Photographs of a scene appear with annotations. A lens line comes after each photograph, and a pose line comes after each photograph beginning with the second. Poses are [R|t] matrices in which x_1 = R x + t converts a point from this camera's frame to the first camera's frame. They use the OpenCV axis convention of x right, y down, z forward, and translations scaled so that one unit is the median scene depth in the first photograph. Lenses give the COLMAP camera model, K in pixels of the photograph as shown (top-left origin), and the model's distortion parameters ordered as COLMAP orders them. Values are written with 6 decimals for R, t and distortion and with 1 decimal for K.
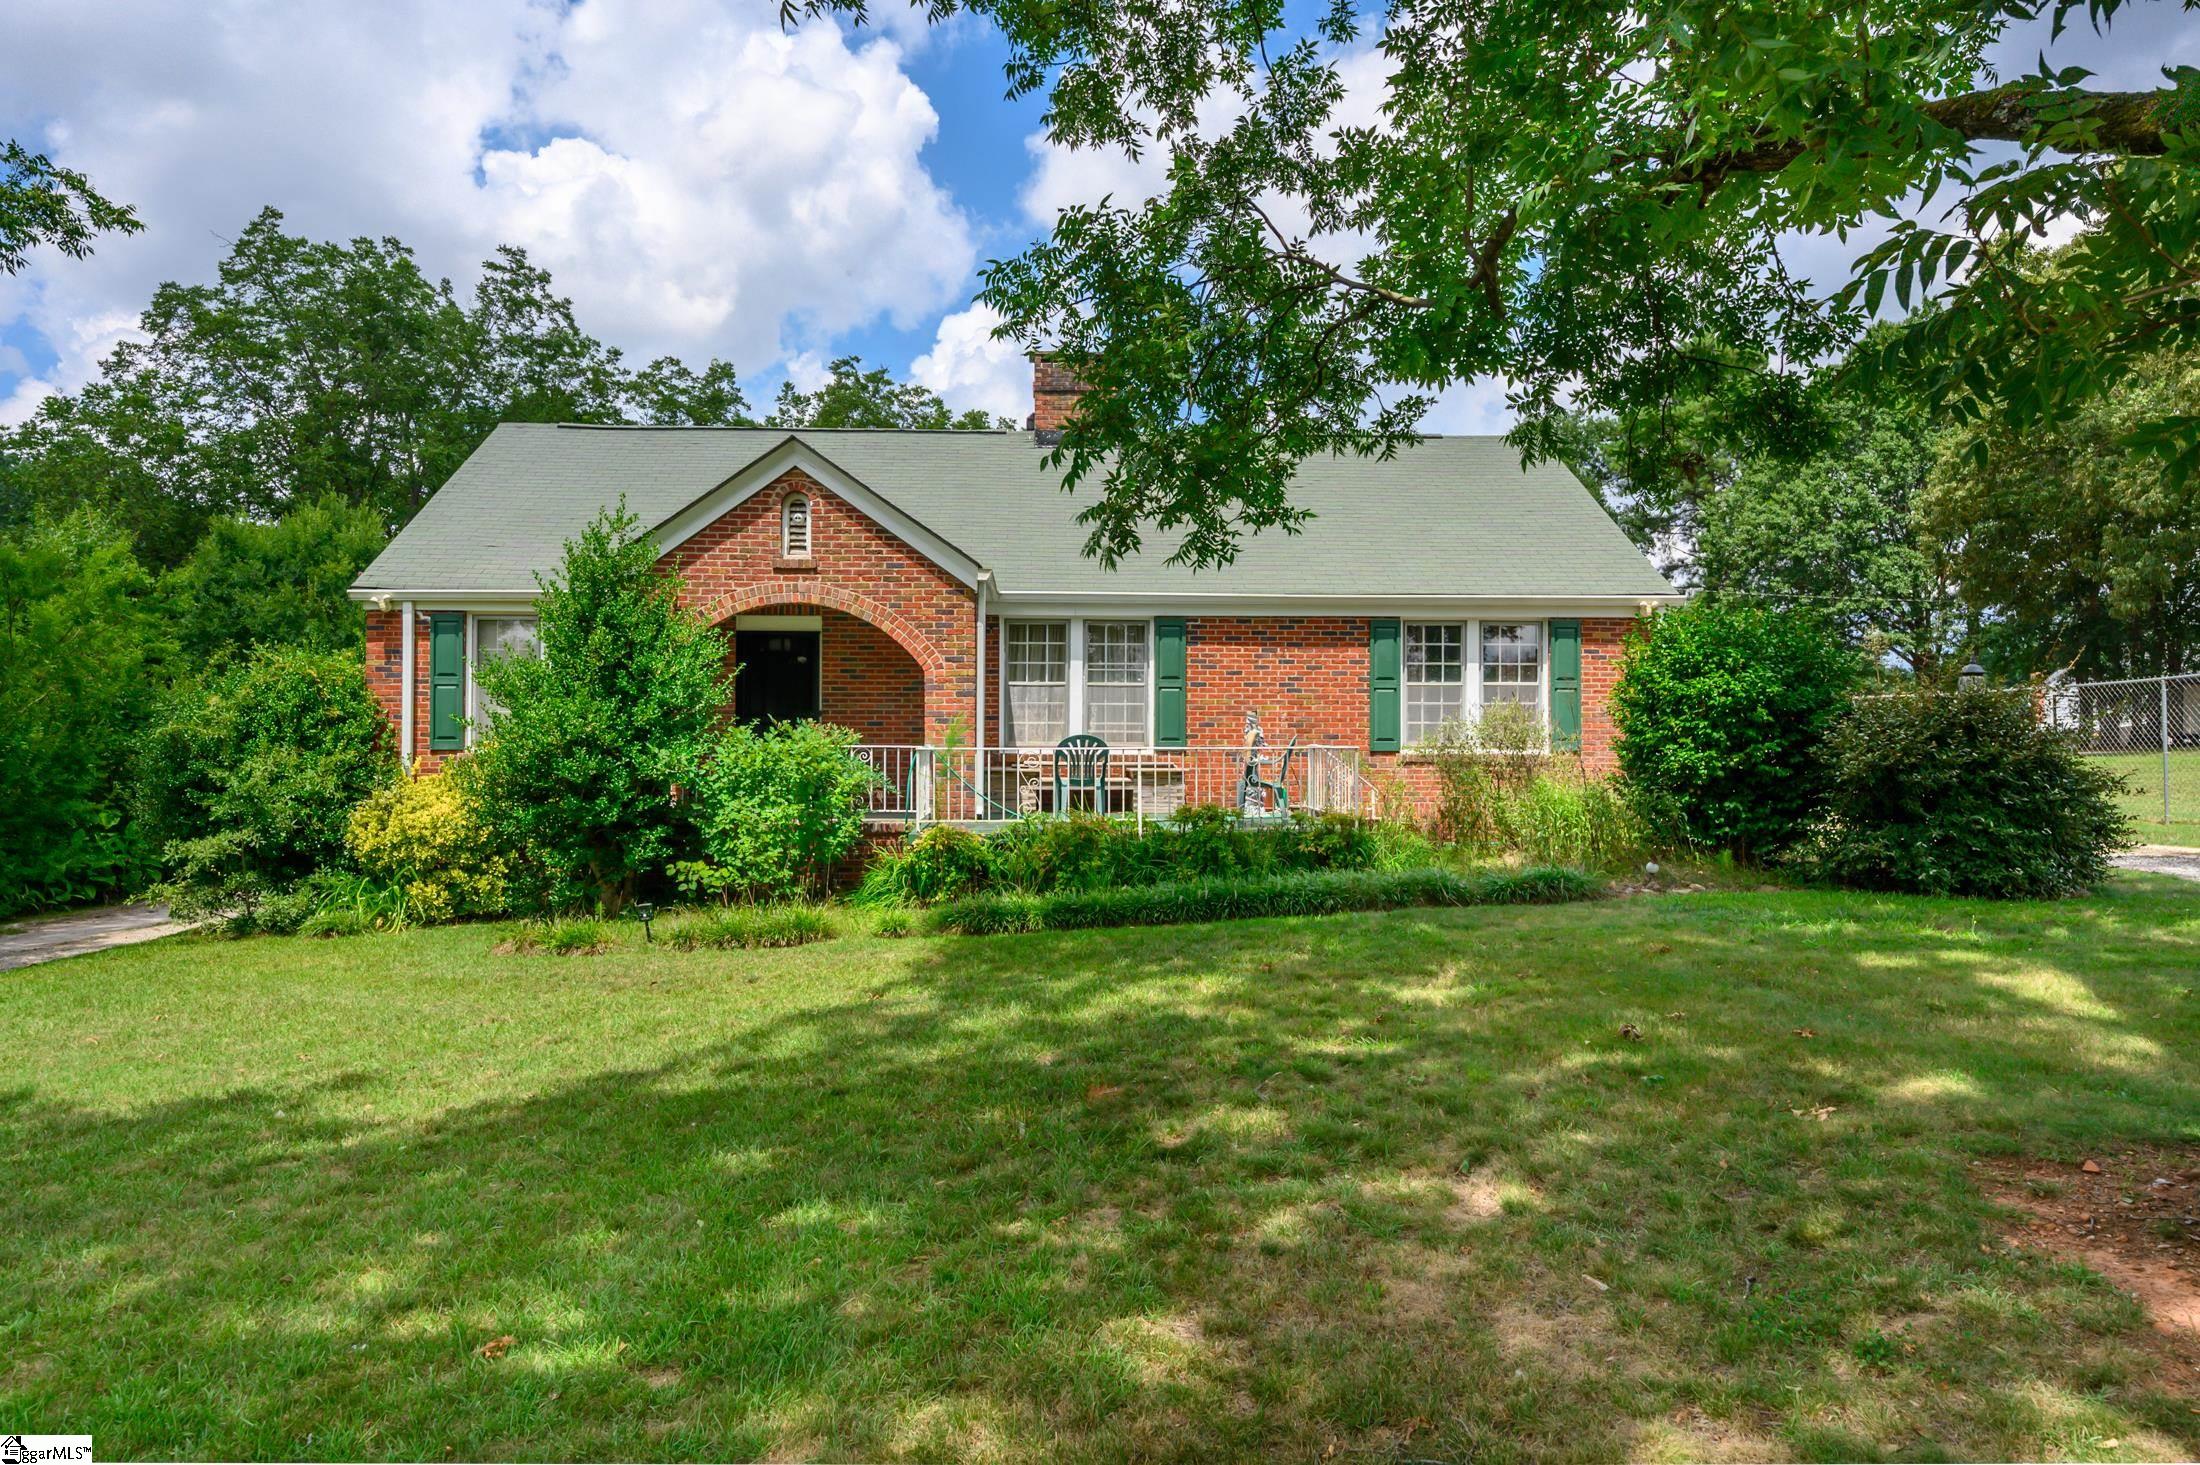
lens RADIAL K [[1348.9, 0, 1096.7], [0, 1348.9, 730.0], [0, 0, 1]] dist [-0.003358, -0.000870]
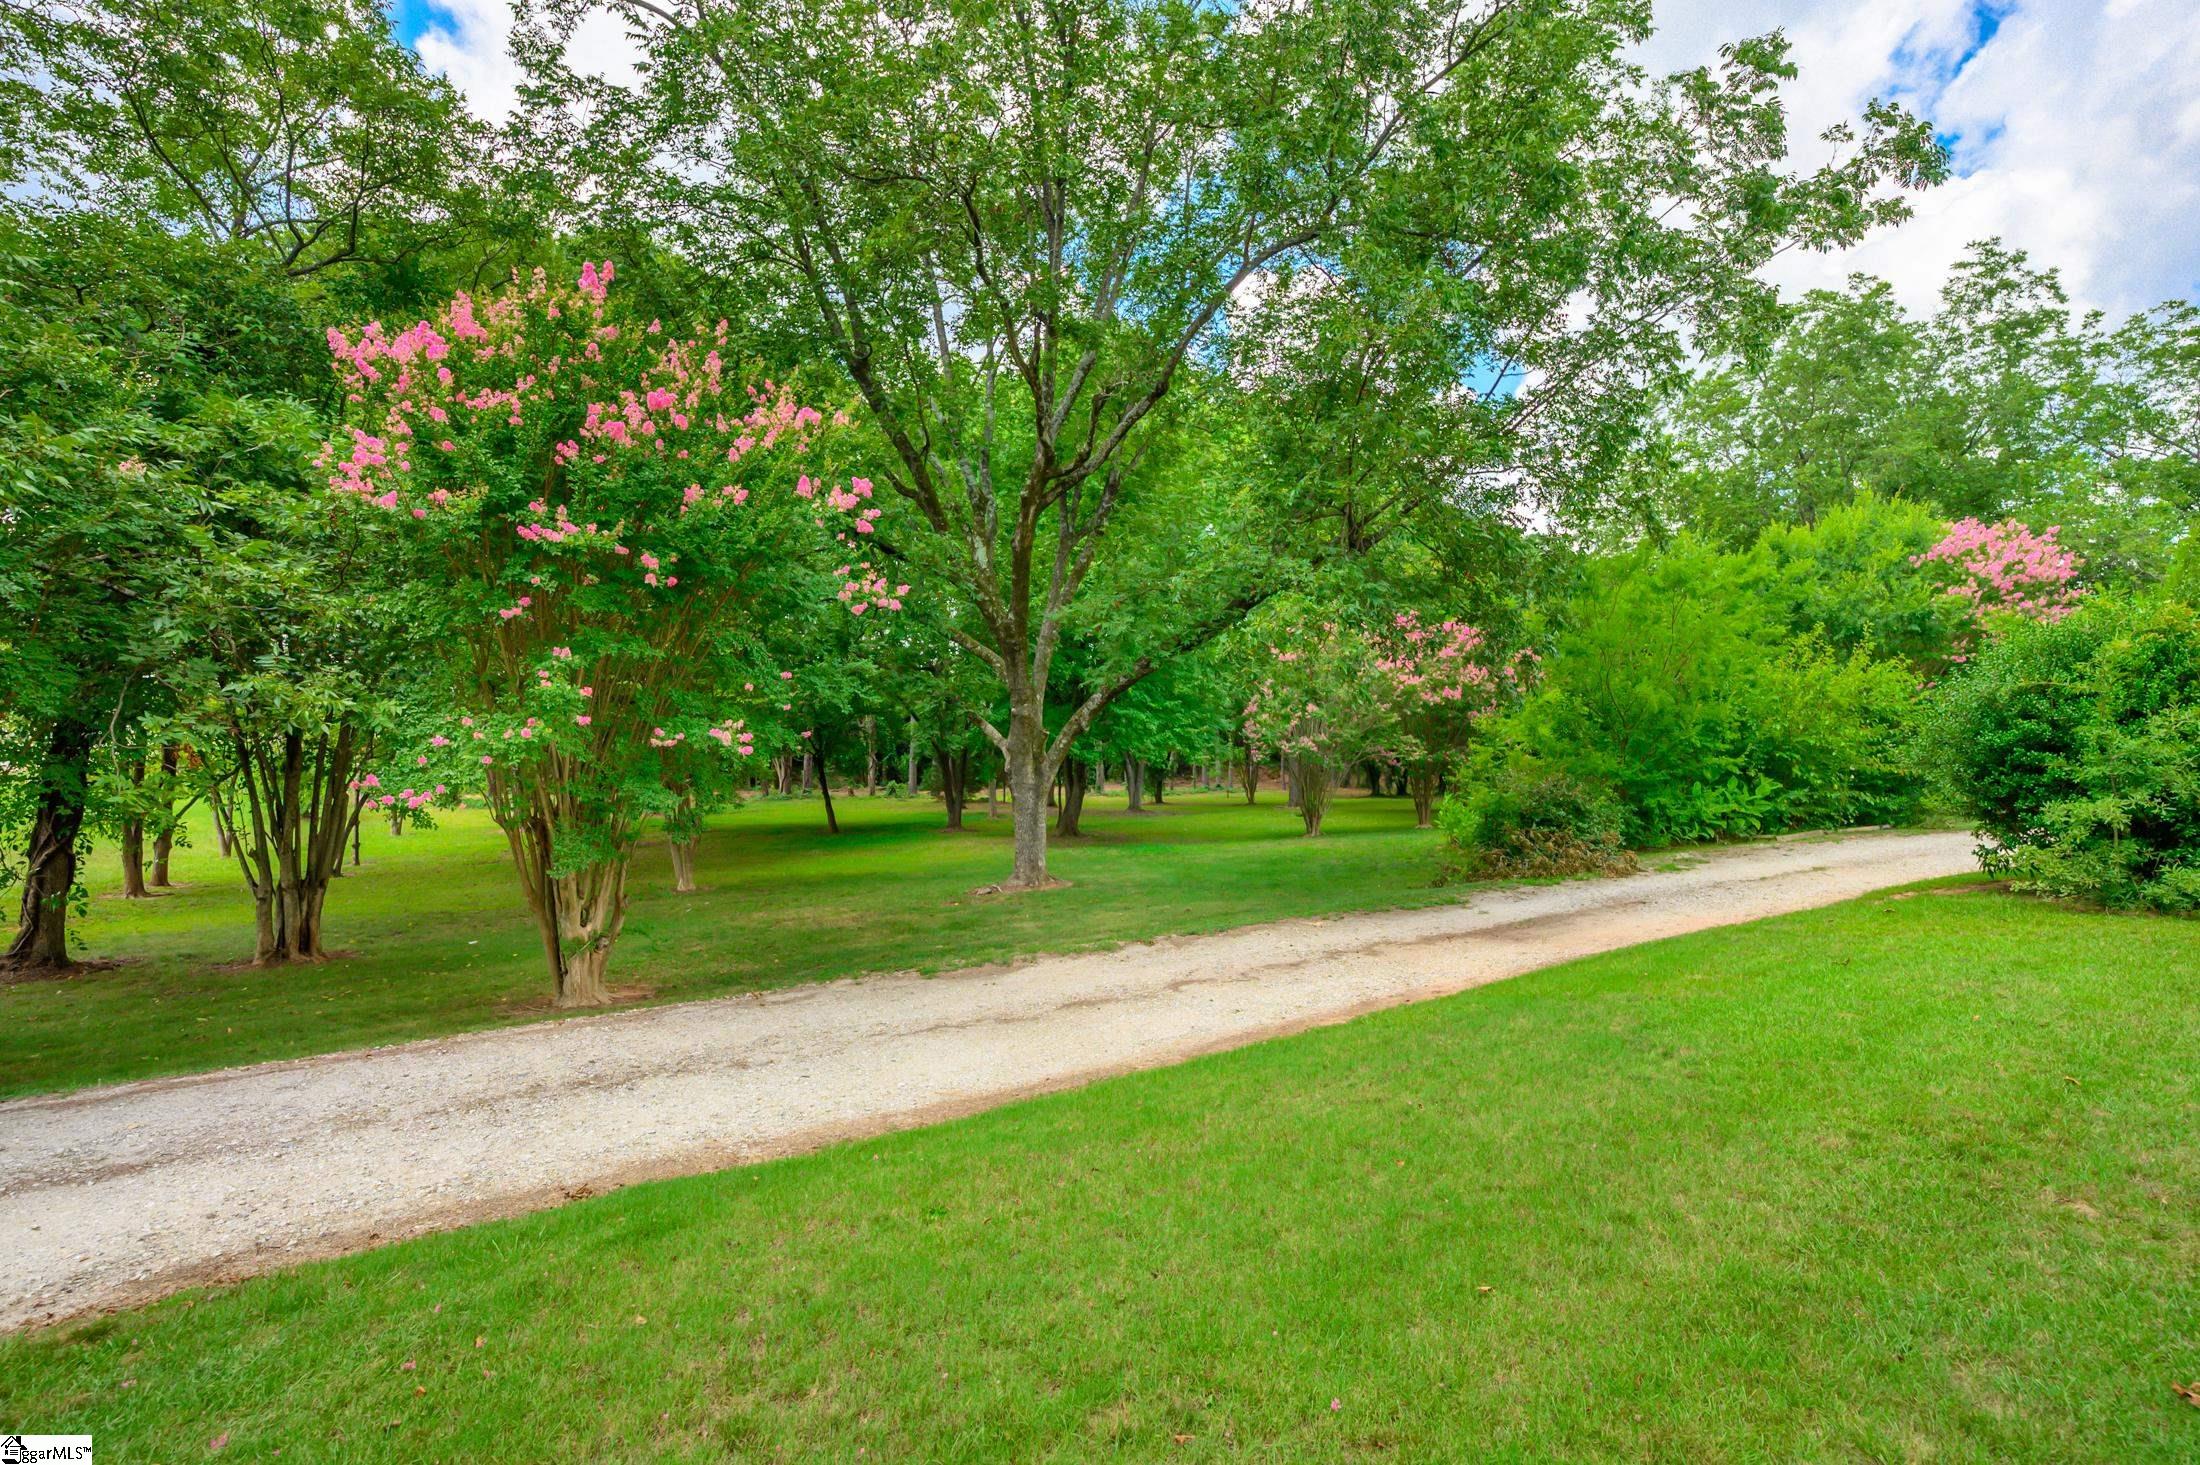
lens RADIAL K [[940.2, 0, 1101.0], [0, 940.2, 734.3], [0, 0, 1]] dist [0.001097, 0.000074]
pose [[0.508888, 0.003619, -0.860825, -0.401396], [0.012874, 0.999847, 0.011814, 0.016451], [0.860736, -0.017094, 0.508764, 0.098397]]
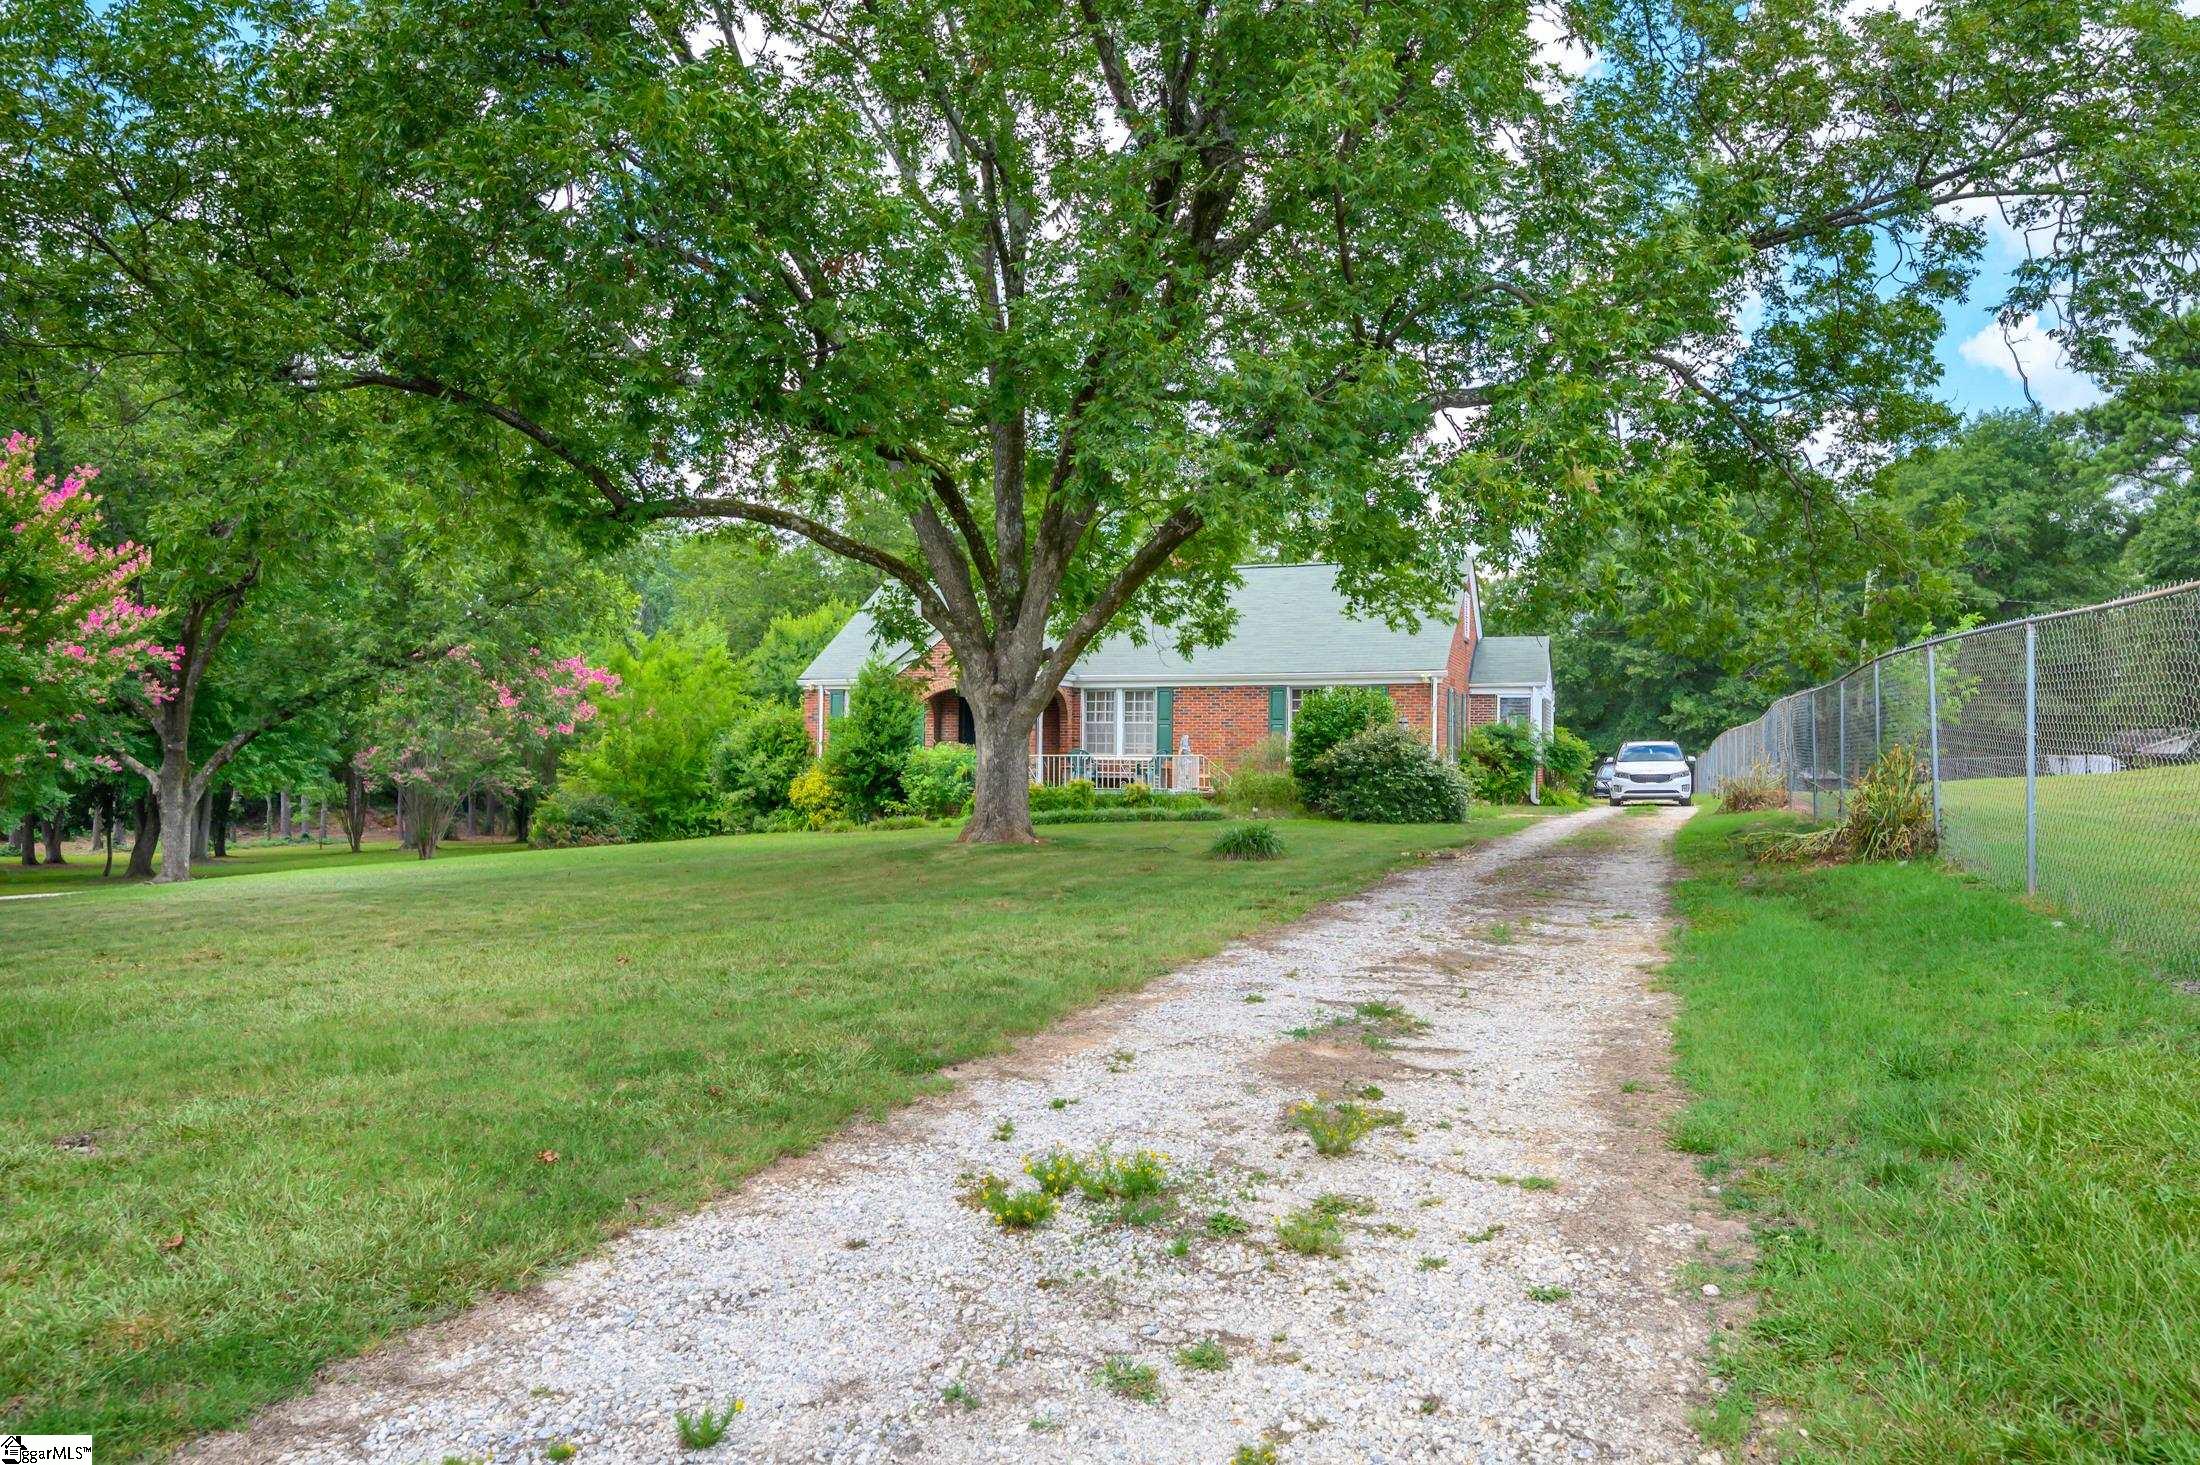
lens RADIAL K [[1455.1, 0, 1106.6], [0, 1455.1, 734.0], [0, 0, 1]] dist [0.008009, 0.001701]
pose [[0.921662, -0.002712, -0.387984, 0.769190], [-0.000085, 0.999974, -0.007193, -0.002574], [0.387994, 0.006663, 0.921638, -0.910868]]
